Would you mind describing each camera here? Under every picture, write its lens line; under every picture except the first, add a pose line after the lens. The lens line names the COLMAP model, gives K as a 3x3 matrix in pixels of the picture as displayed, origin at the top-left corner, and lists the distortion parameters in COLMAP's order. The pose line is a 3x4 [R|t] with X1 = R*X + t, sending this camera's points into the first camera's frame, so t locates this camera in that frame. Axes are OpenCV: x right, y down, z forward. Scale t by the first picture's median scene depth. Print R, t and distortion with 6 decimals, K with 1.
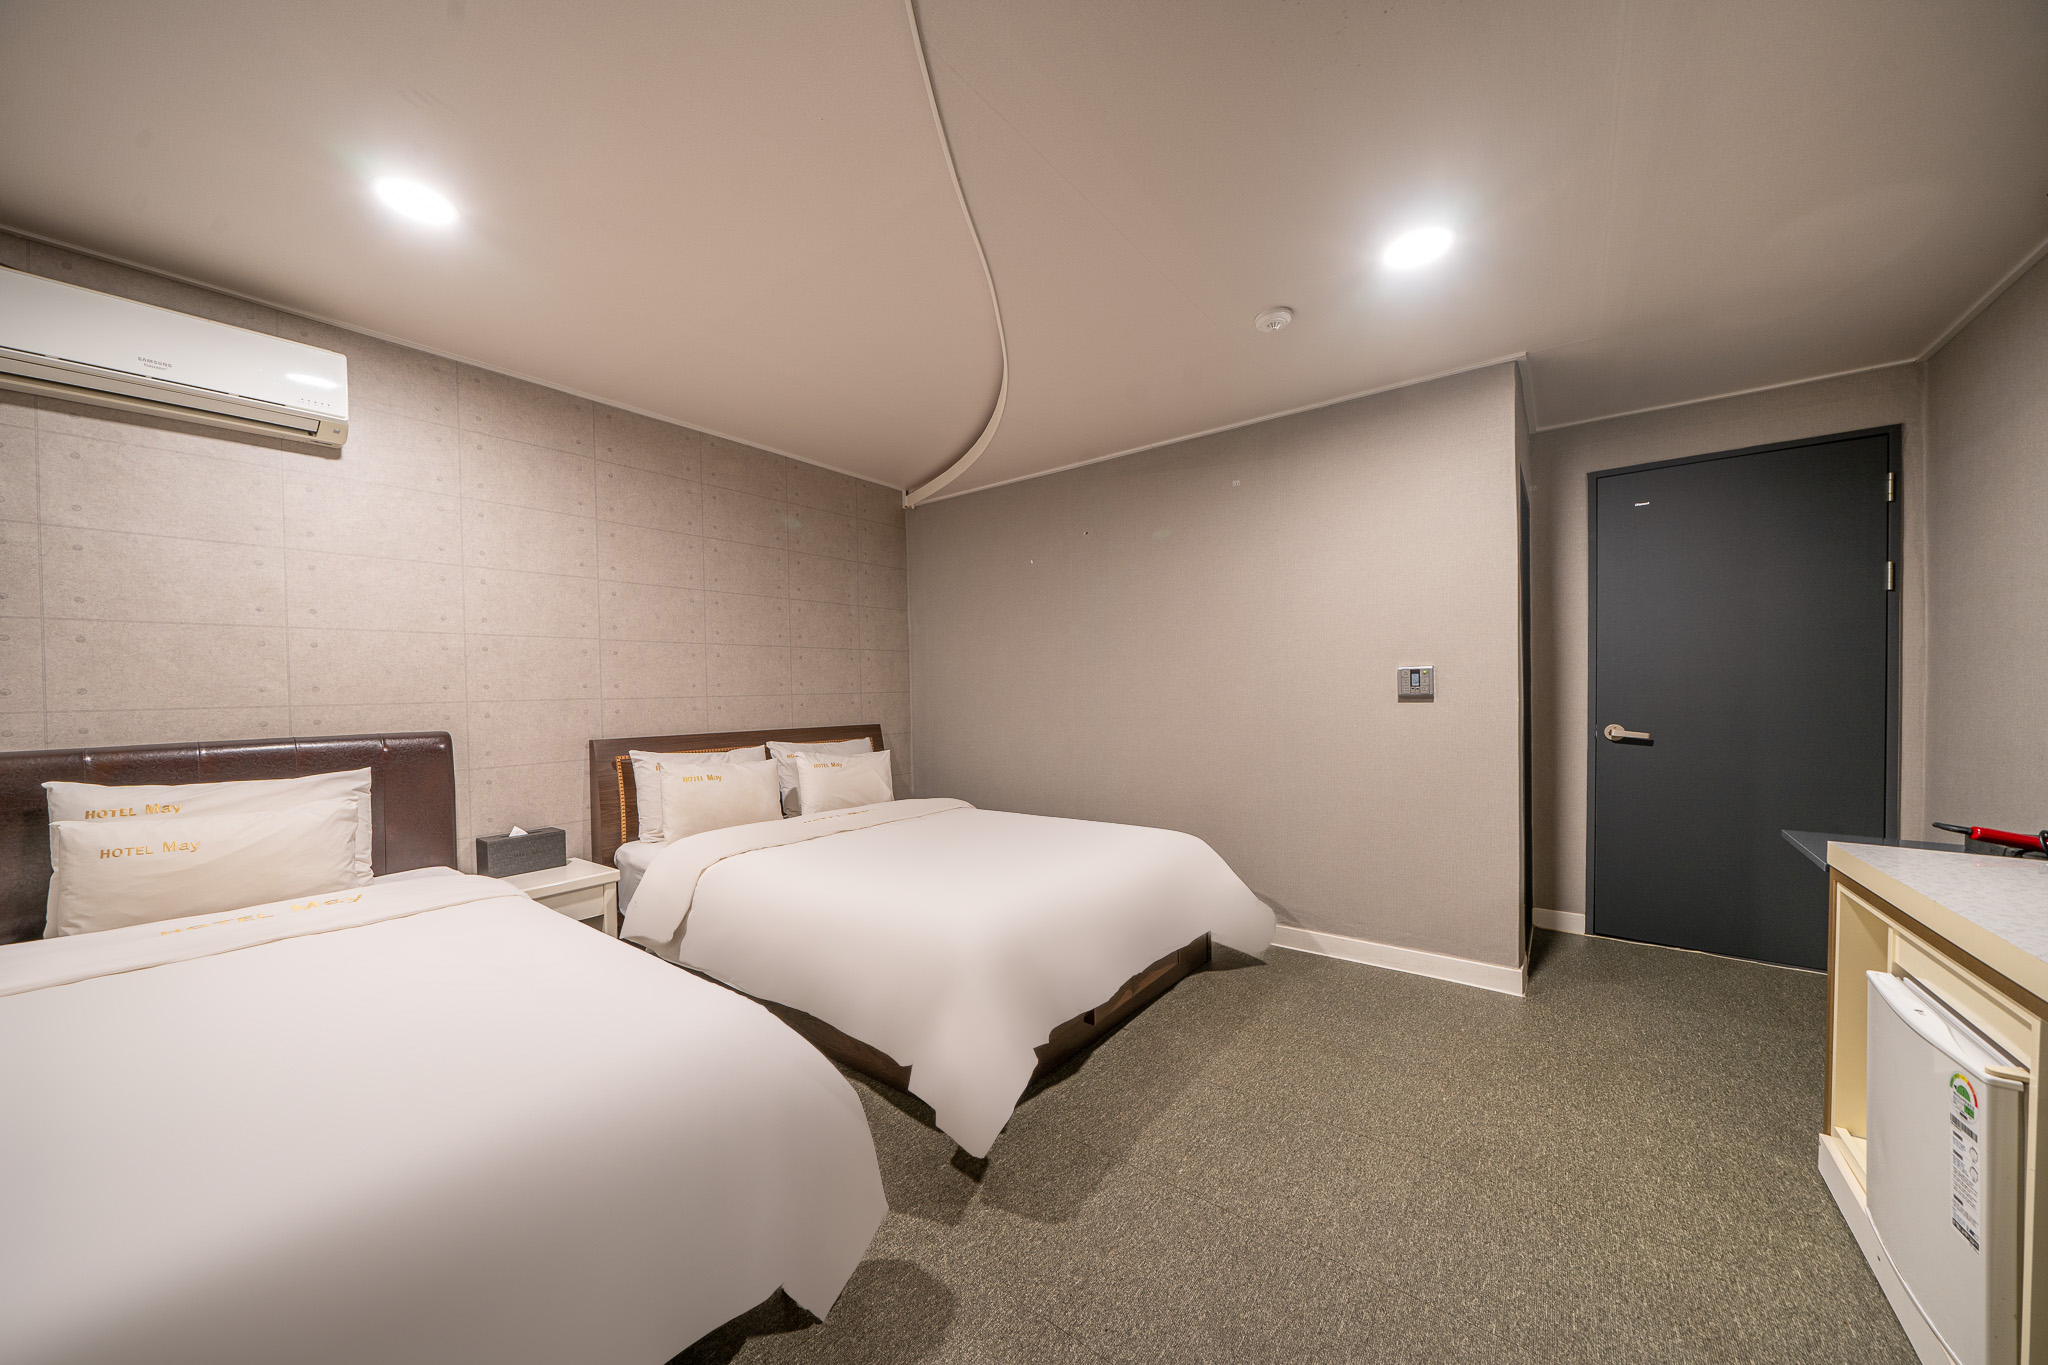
lens RADIAL K [[664.3, 0, 1027.8], [0, 664.3, 691.1], [0, 0, 1]] dist [-0.001270, 0.000135]
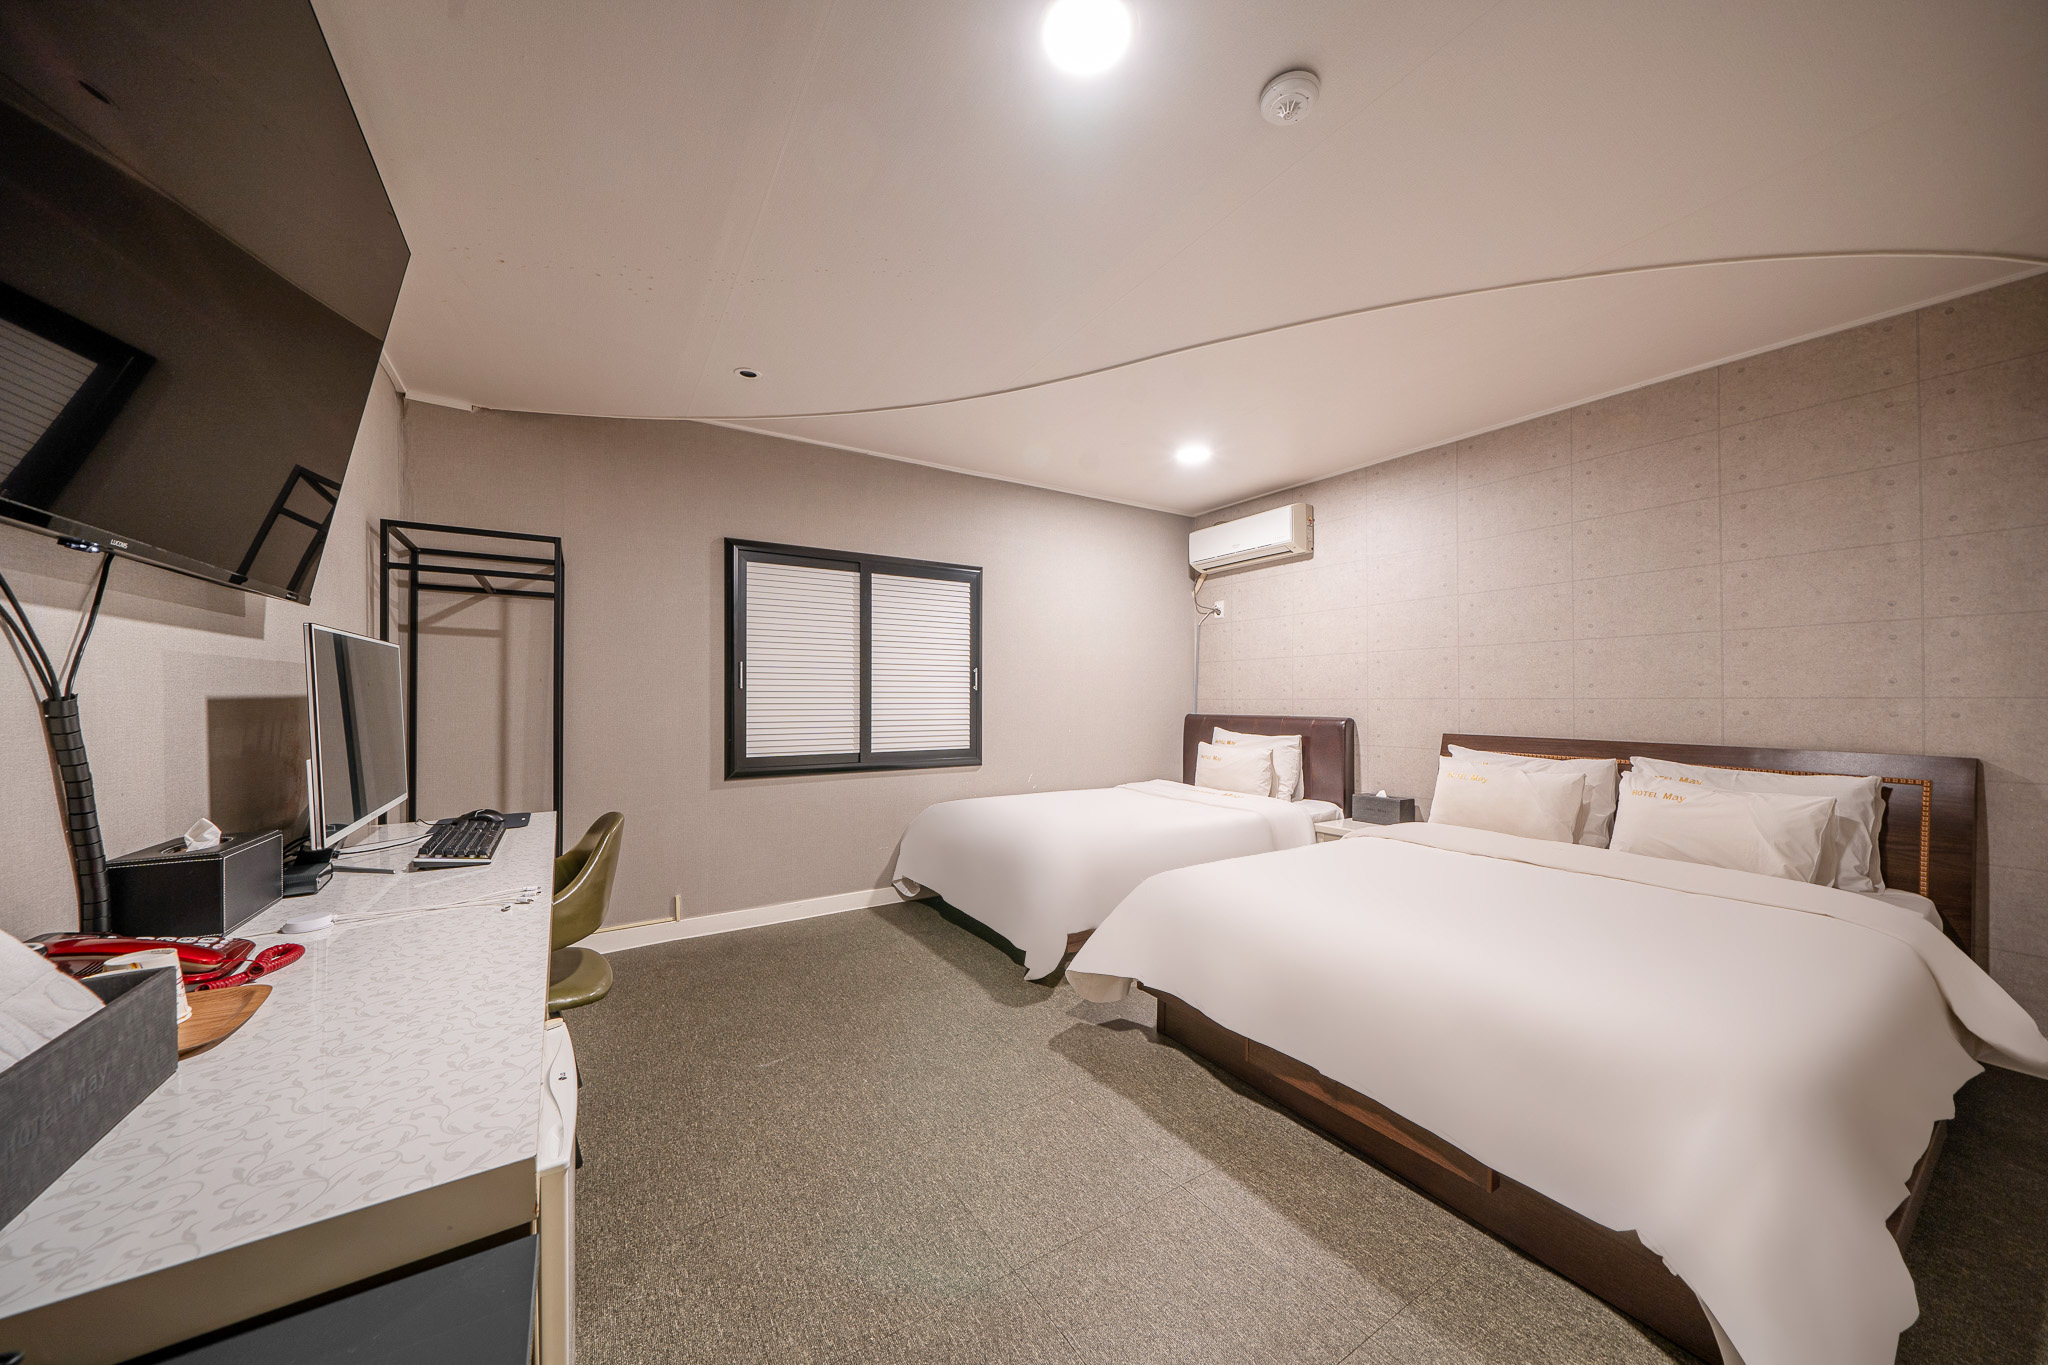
lens RADIAL K [[664.3, 0, 1027.8], [0, 664.3, 691.1], [0, 0, 1]] dist [-0.001270, 0.000135]
pose [[-0.292965, 0.007226, -0.956096, 0.792310], [0.002827, 0.999974, 0.006691, -0.012650], [0.956119, -0.000742, -0.292978, 0.728803]]
